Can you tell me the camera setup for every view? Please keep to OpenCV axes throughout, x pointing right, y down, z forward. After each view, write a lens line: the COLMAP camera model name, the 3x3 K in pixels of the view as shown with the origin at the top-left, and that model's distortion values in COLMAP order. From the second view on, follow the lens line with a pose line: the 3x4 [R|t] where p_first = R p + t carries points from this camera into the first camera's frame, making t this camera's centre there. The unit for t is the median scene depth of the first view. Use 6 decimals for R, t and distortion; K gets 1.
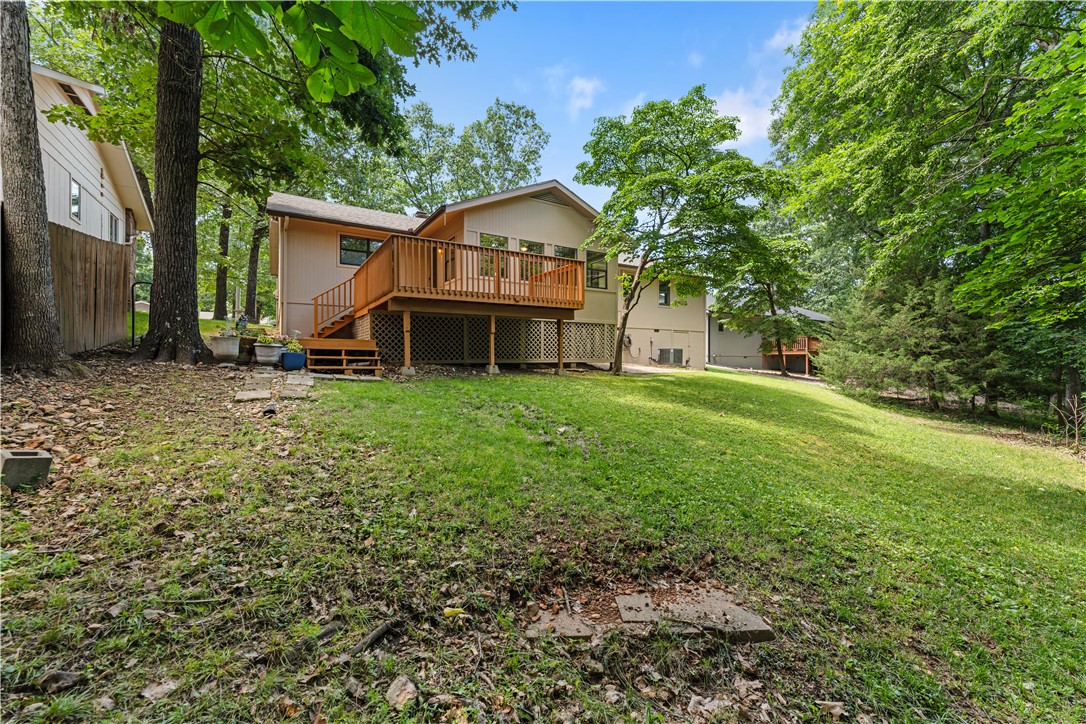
lens RADIAL K [[434.1, 0, 541.4], [0, 434.1, 359.7], [0, 0, 1]] dist [0.000072, -0.000118]
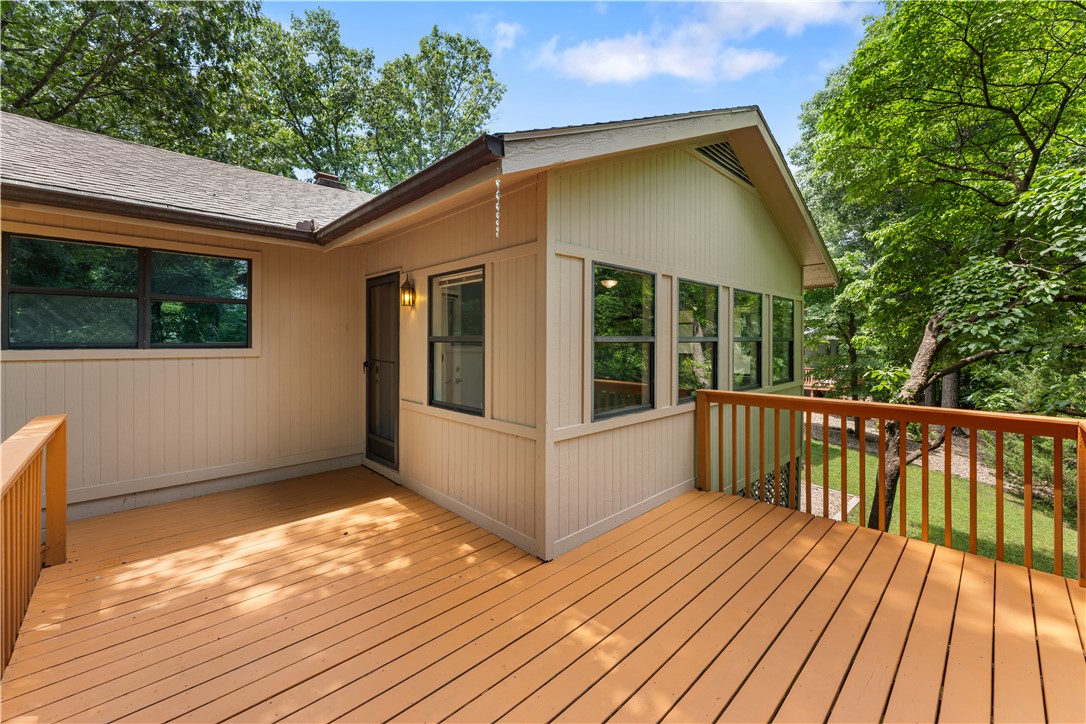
lens RADIAL K [[434.1, 0, 546.5], [0, 434.1, 338.7], [0, 0, 1]] dist [0.000072, -0.000118]
pose [[0.976368, -0.003483, 0.216086, -0.078762], [0.003737, 0.999993, -0.000770, -0.084821], [-0.216082, 0.001559, 0.976374, 0.259309]]
